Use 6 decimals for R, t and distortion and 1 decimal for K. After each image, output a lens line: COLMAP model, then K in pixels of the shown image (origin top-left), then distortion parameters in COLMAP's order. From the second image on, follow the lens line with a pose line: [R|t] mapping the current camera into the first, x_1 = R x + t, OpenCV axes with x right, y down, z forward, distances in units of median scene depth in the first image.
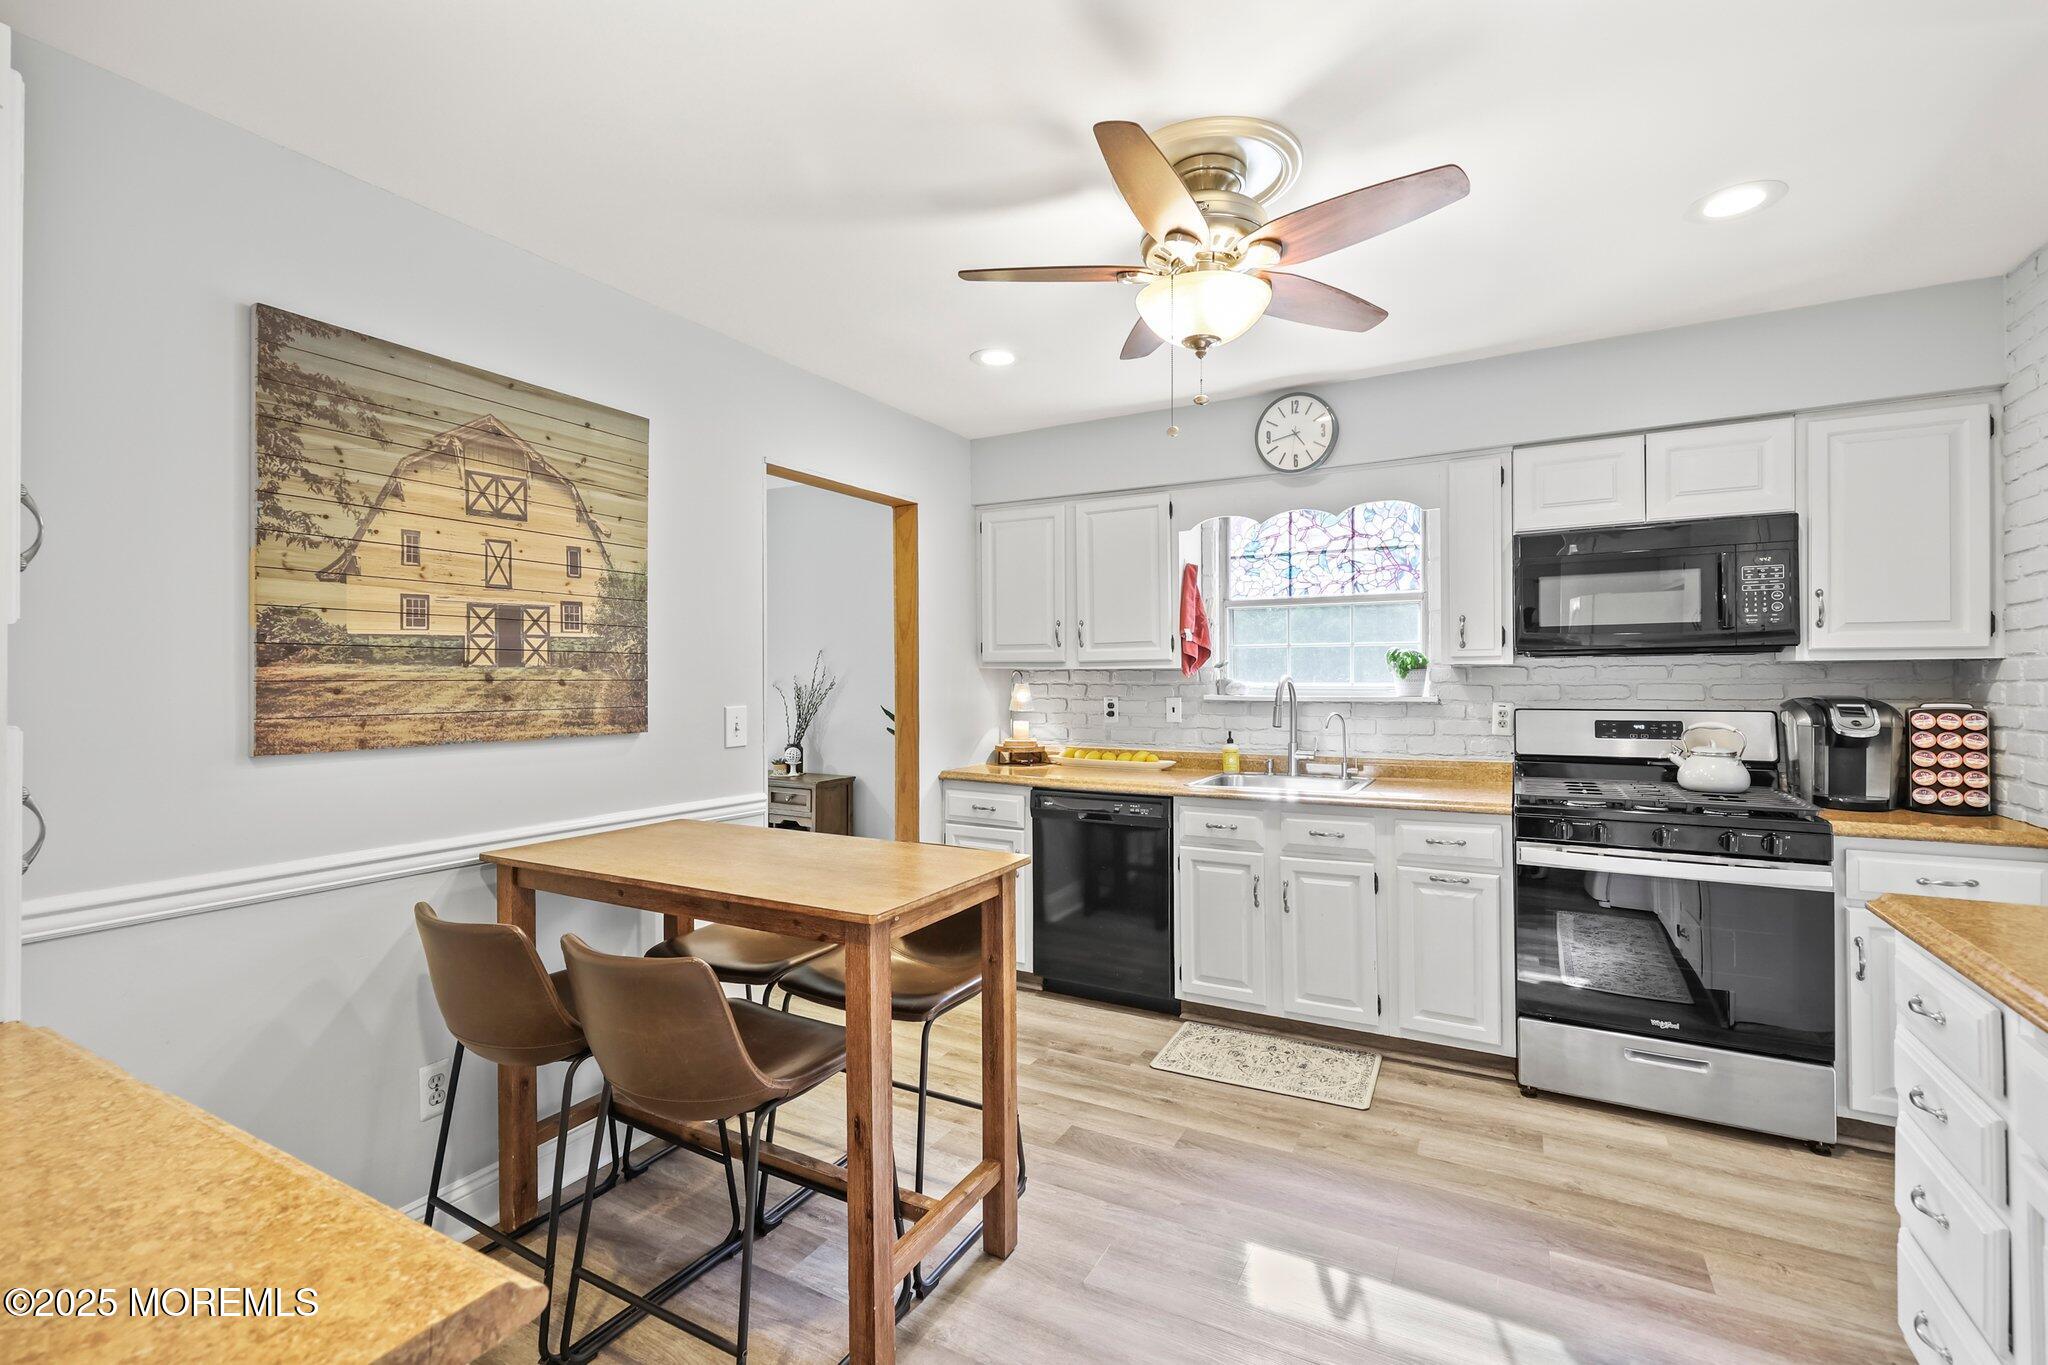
lens RADIAL K [[869.1, 0, 1041.1], [0, 869.1, 681.6], [0, 0, 1]] dist [-0.000187, -0.000061]
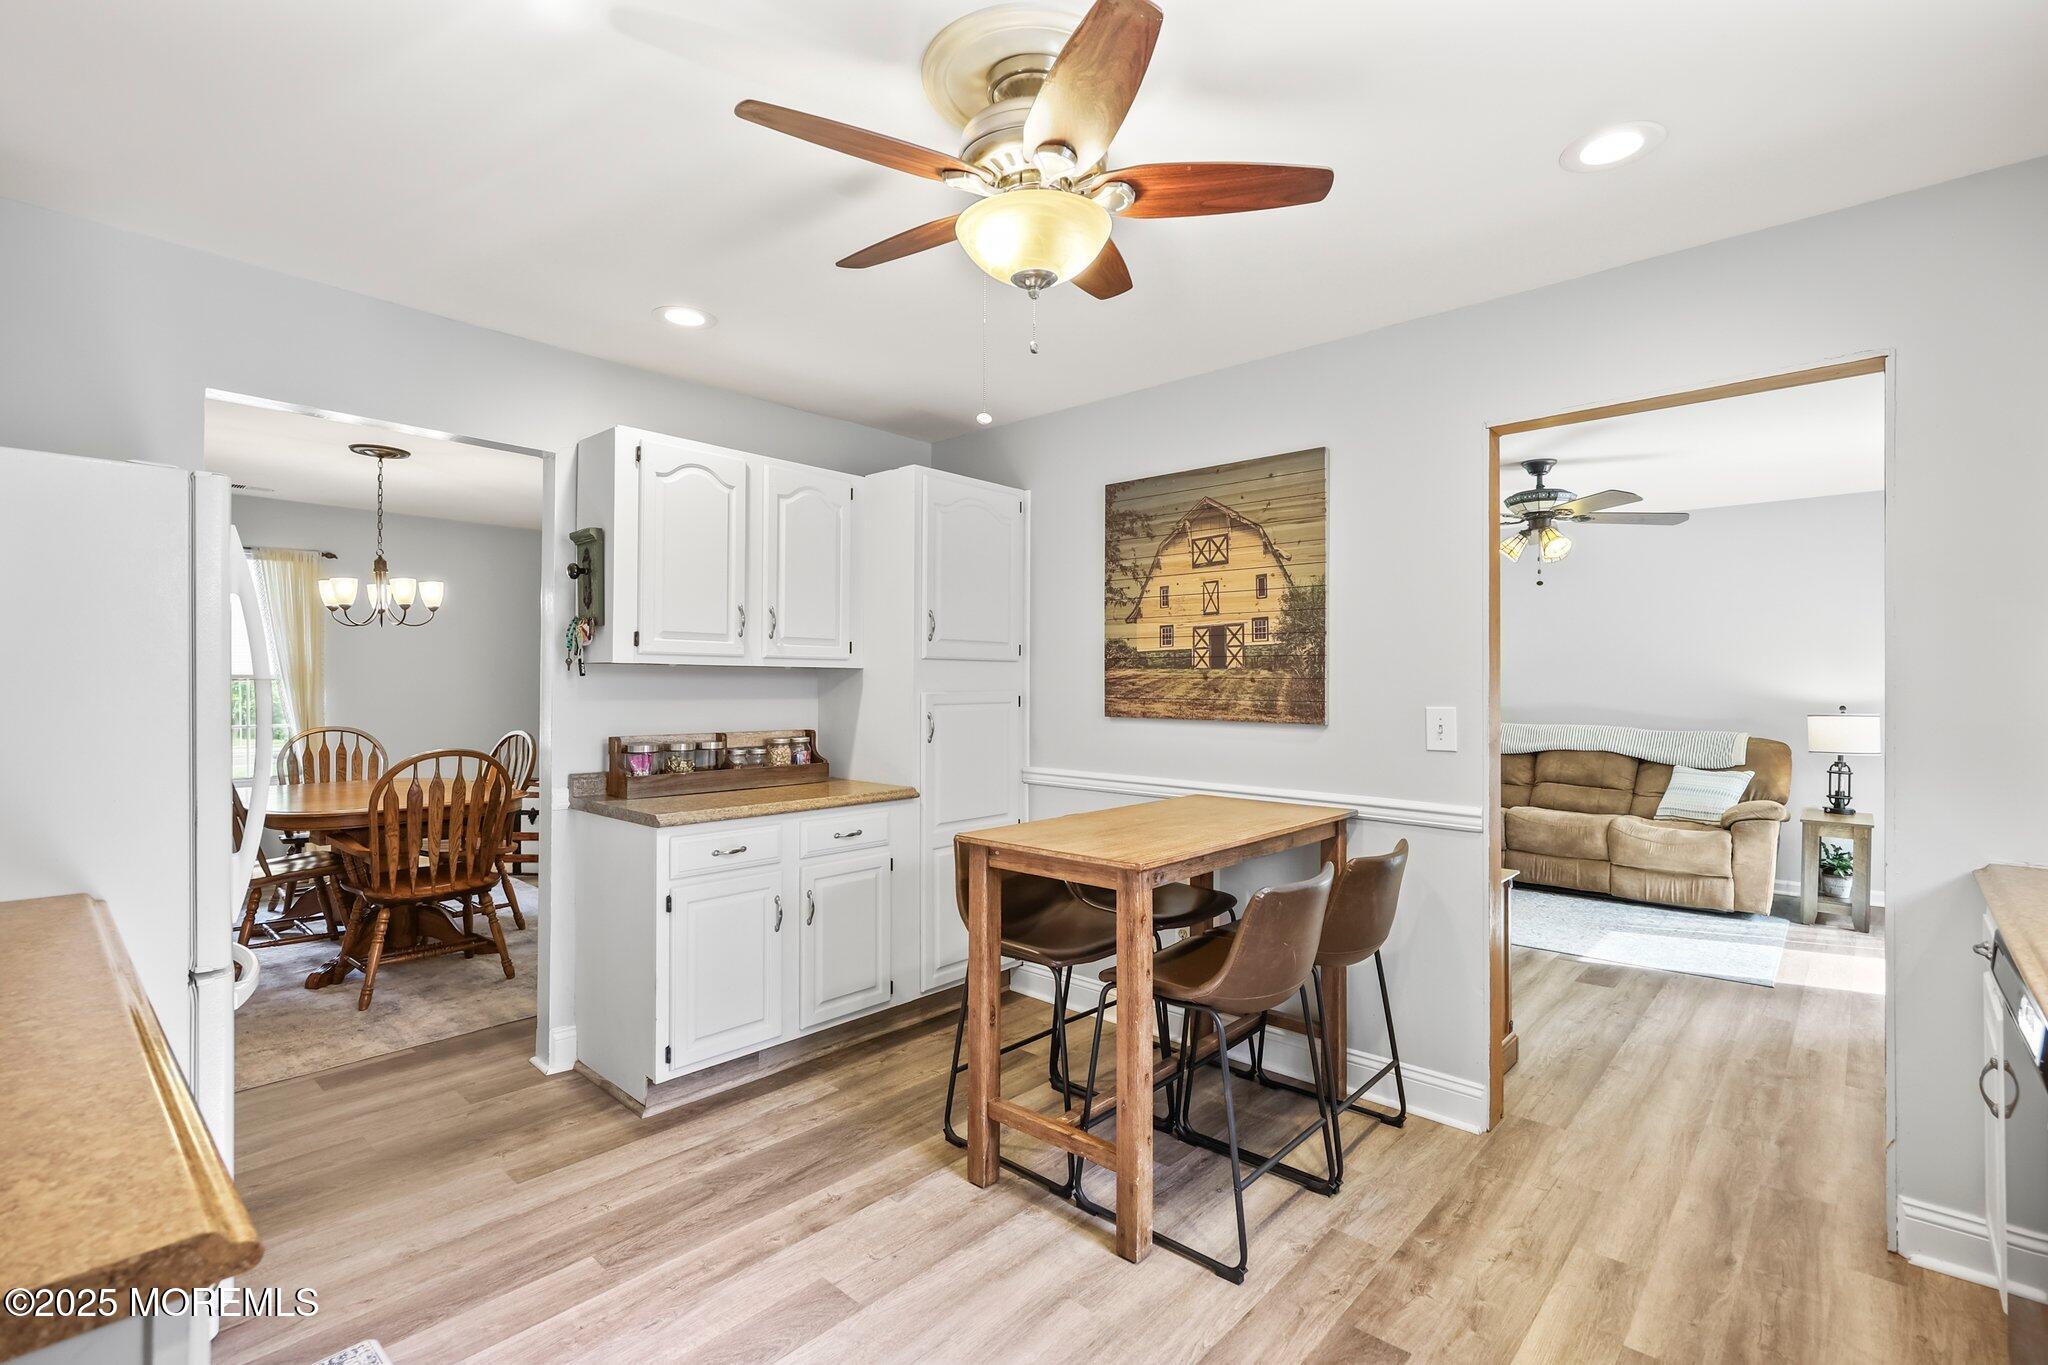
lens RADIAL K [[927.5, 0, 1035.2], [0, 927.5, 678.3], [0, 0, 1]] dist [-0.001381, -0.000114]
pose [[-0.225268, 0.001578, -0.974296, 0.949654], [-0.003997, 0.999989, 0.002544, -0.003916], [0.974289, 0.004468, -0.225259, 1.067343]]
